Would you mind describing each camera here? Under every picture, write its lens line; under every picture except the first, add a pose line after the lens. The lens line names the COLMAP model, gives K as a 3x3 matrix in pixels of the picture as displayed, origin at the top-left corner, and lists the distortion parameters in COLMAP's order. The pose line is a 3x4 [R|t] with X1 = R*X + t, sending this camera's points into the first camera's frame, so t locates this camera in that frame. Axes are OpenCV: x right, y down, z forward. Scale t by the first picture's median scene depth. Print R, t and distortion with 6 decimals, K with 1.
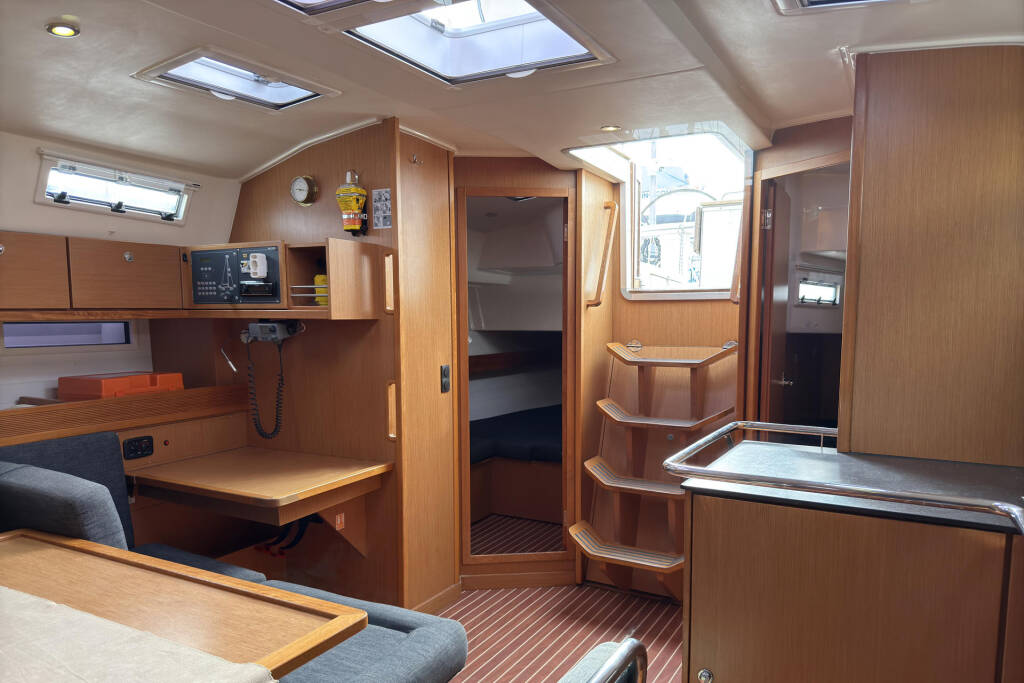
lens RADIAL K [[715.0, 0, 513.1], [0, 715.0, 396.8], [0, 0, 1]] dist [0.106489, -0.166640]
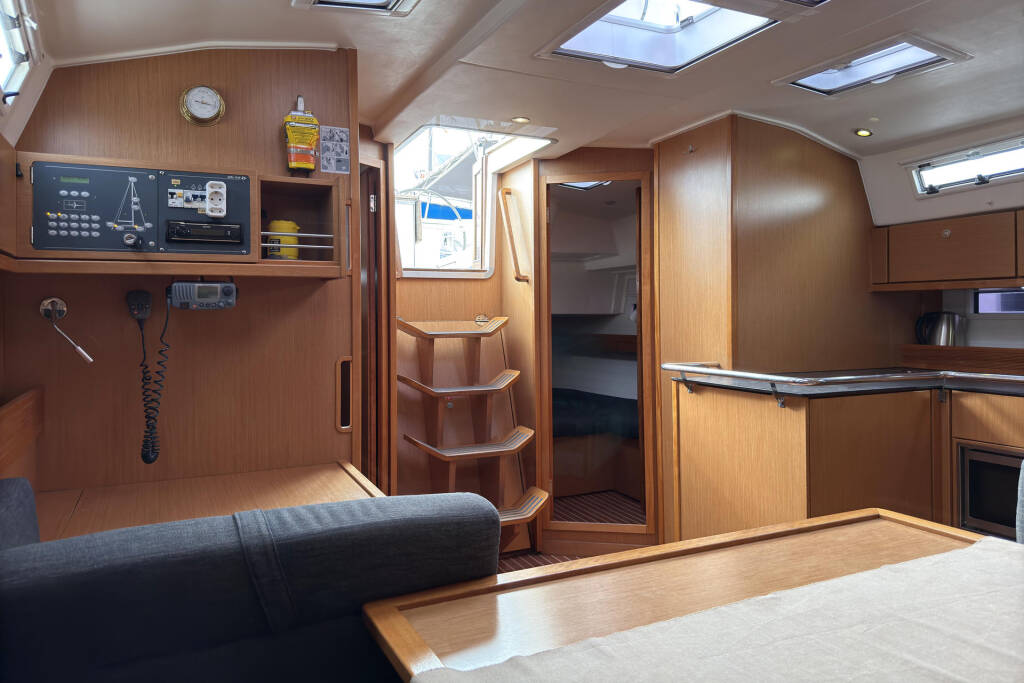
lens RADIAL K [[719.0, 0, 513.6], [0, 719.0, 318.4], [0, 0, 1]] dist [0.063142, -0.086838]
pose [[0.576762, -0.009861, 0.816853, -0.728049], [0.102895, 0.992840, -0.060667, 0.003058], [-0.810406, 0.119041, 0.573647, 0.371874]]
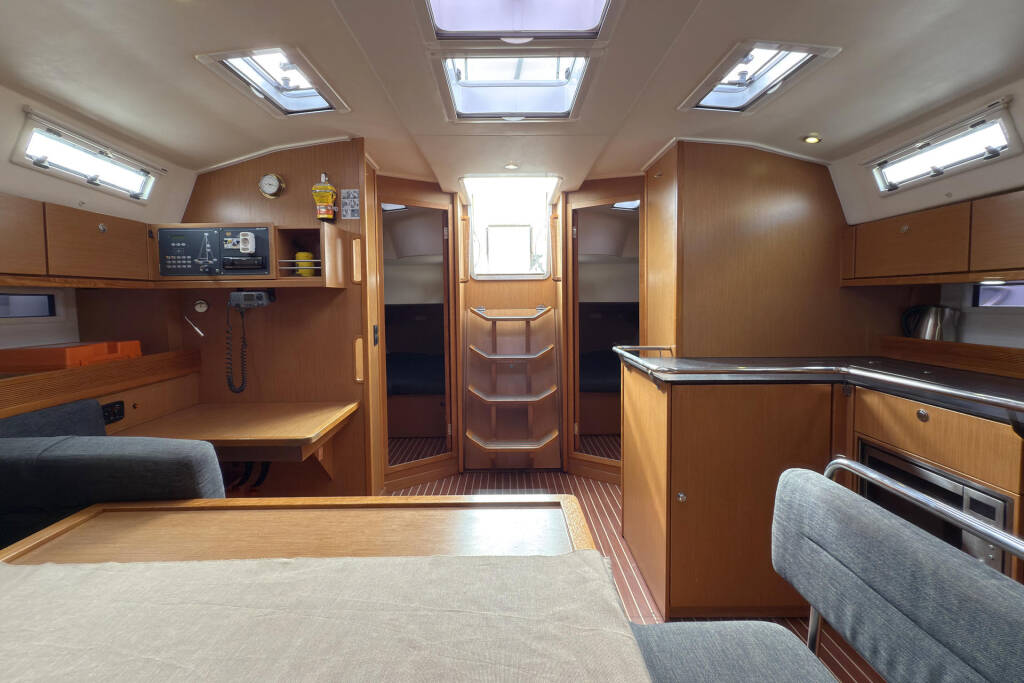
lens RADIAL K [[457.1, 0, 505.1], [0, 457.1, 322.8], [0, 0, 1]] dist [0.001938, 0.000464]
pose [[0.873239, -0.035015, 0.486032, -0.339104], [0.067056, 0.996561, -0.048683, 0.011656], [-0.482656, 0.075103, 0.872584, 0.157355]]
